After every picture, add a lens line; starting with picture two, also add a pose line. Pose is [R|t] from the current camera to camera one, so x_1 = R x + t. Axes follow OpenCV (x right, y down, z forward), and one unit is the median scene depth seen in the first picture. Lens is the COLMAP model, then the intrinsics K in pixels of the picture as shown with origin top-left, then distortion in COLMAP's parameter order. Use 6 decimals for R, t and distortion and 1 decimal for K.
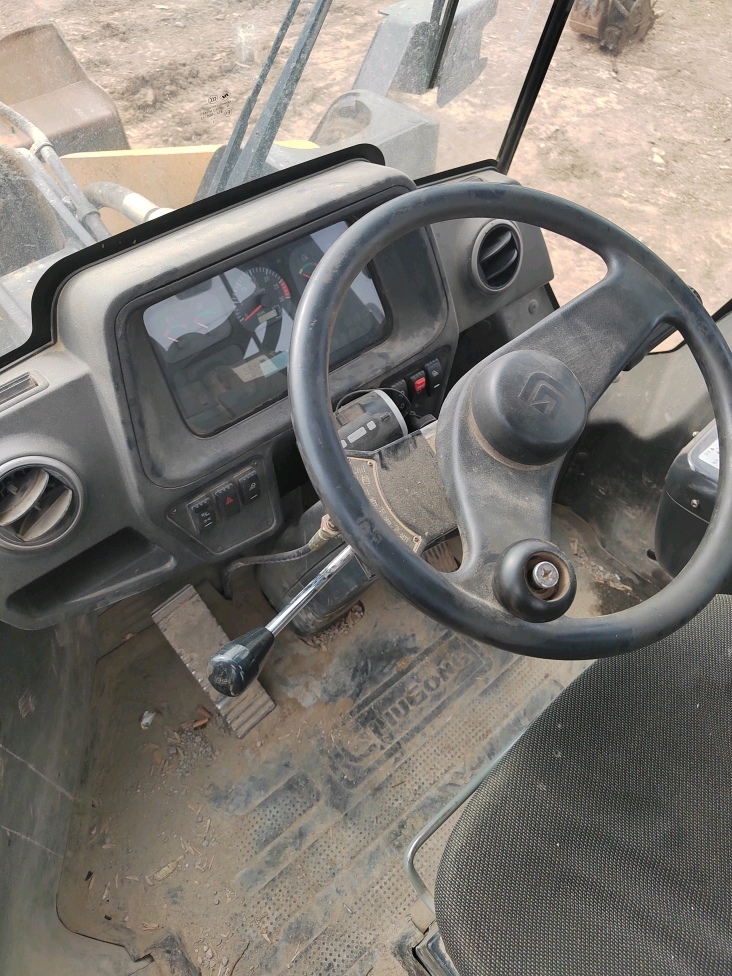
lens RADIAL K [[664.2, 0, 370.9], [0, 664.2, 485.4], [0, 0, 1]] dist [0.039111, -0.031978]
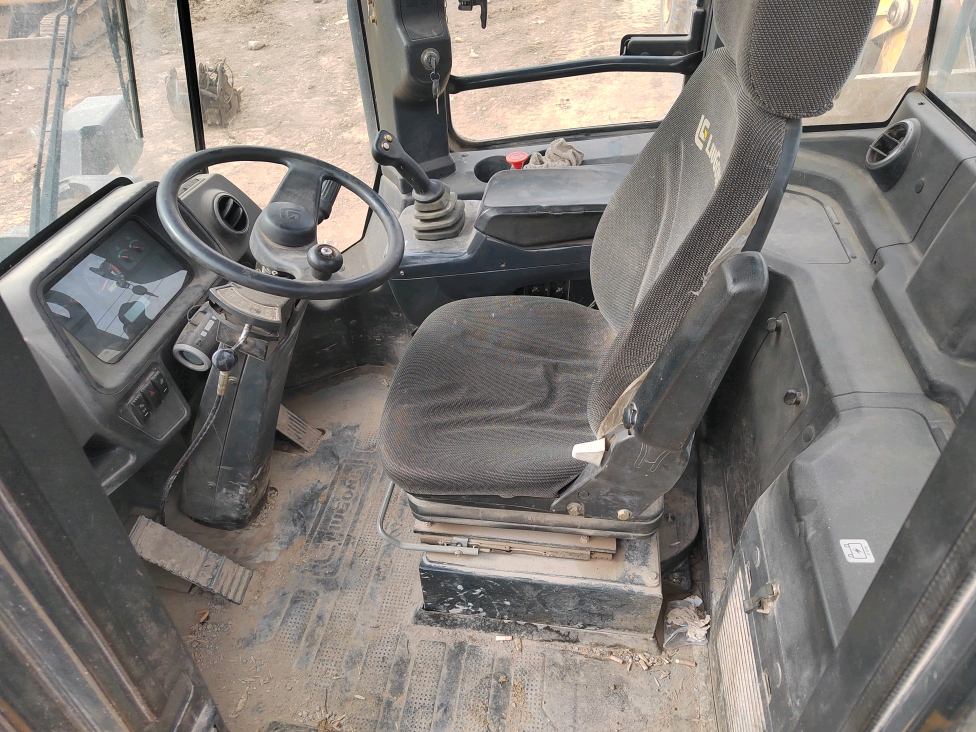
lens RADIAL K [[664.2, 0, 485.4], [0, 664.2, 369.8], [0, 0, 1]] dist [0.039111, -0.031978]
pose [[0.753859, -0.463226, 0.465960, -0.246683], [0.556093, 0.827546, -0.076992, 0.390340], [-0.349938, 0.317158, 0.881450, -0.468506]]
